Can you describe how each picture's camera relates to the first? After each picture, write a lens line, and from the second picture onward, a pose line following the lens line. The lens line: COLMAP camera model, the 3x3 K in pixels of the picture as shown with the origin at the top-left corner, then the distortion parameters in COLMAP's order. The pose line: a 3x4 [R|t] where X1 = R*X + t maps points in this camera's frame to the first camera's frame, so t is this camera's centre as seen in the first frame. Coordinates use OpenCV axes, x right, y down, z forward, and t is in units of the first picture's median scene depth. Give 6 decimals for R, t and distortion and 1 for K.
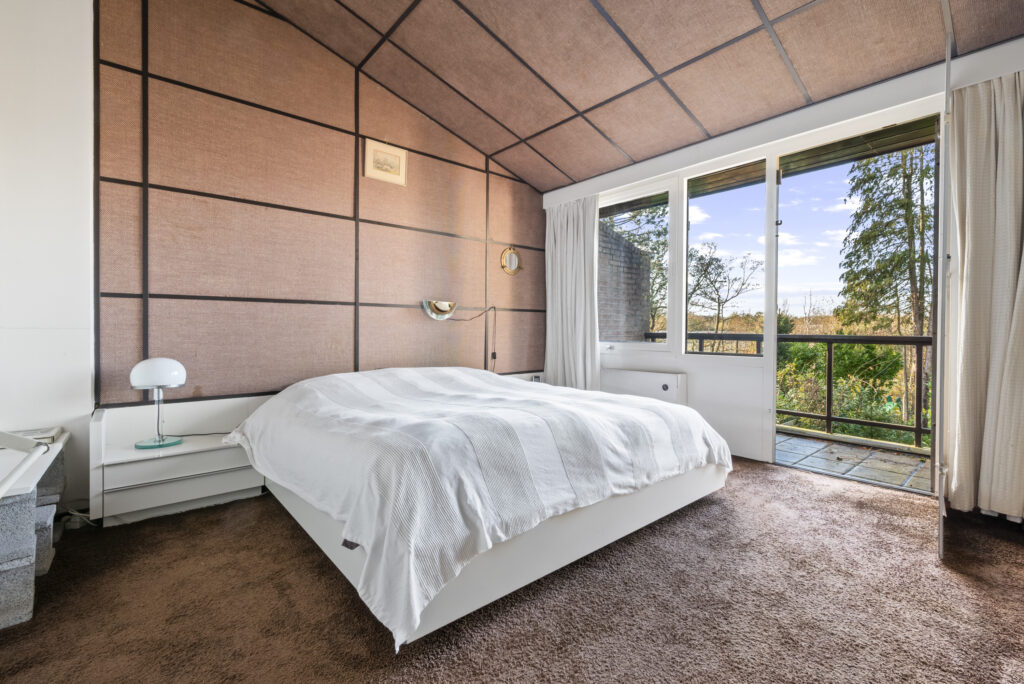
lens RADIAL K [[440.3, 0, 516.4], [0, 440.3, 332.9], [0, 0, 1]] dist [-0.000282, 0.000187]
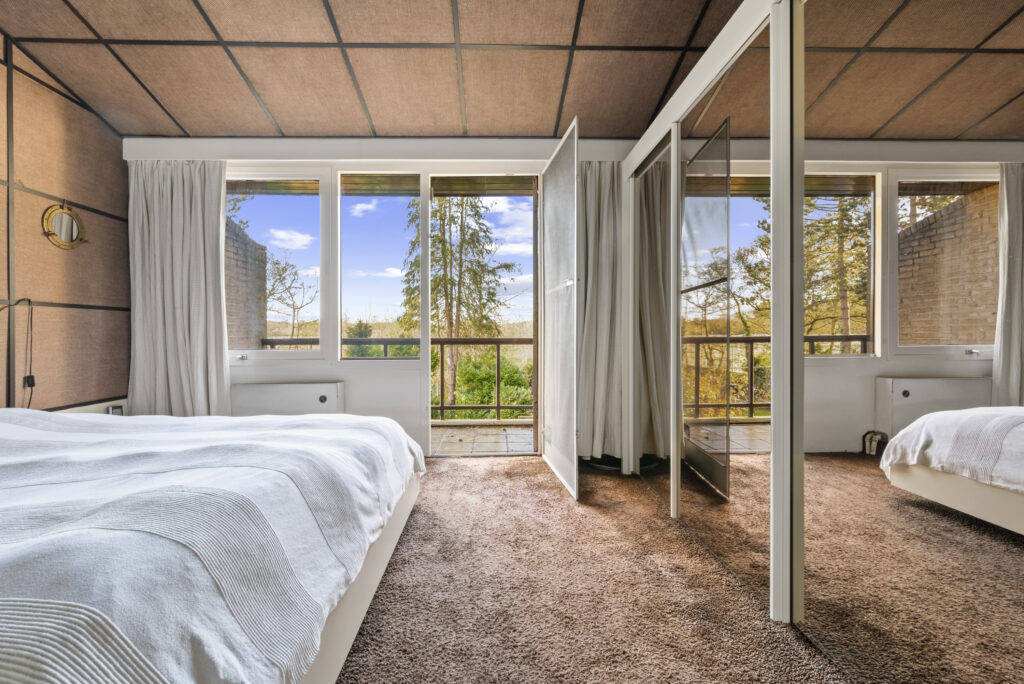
lens RADIAL K [[431.3, 0, 507.2], [0, 431.3, 336.9], [0, 0, 1]] dist [0.000279, -0.000308]
pose [[0.637657, -0.013013, 0.770210, -0.110793], [0.015114, 0.999876, 0.004381, -0.001164], [-0.770172, 0.008848, 0.637775, 0.170246]]
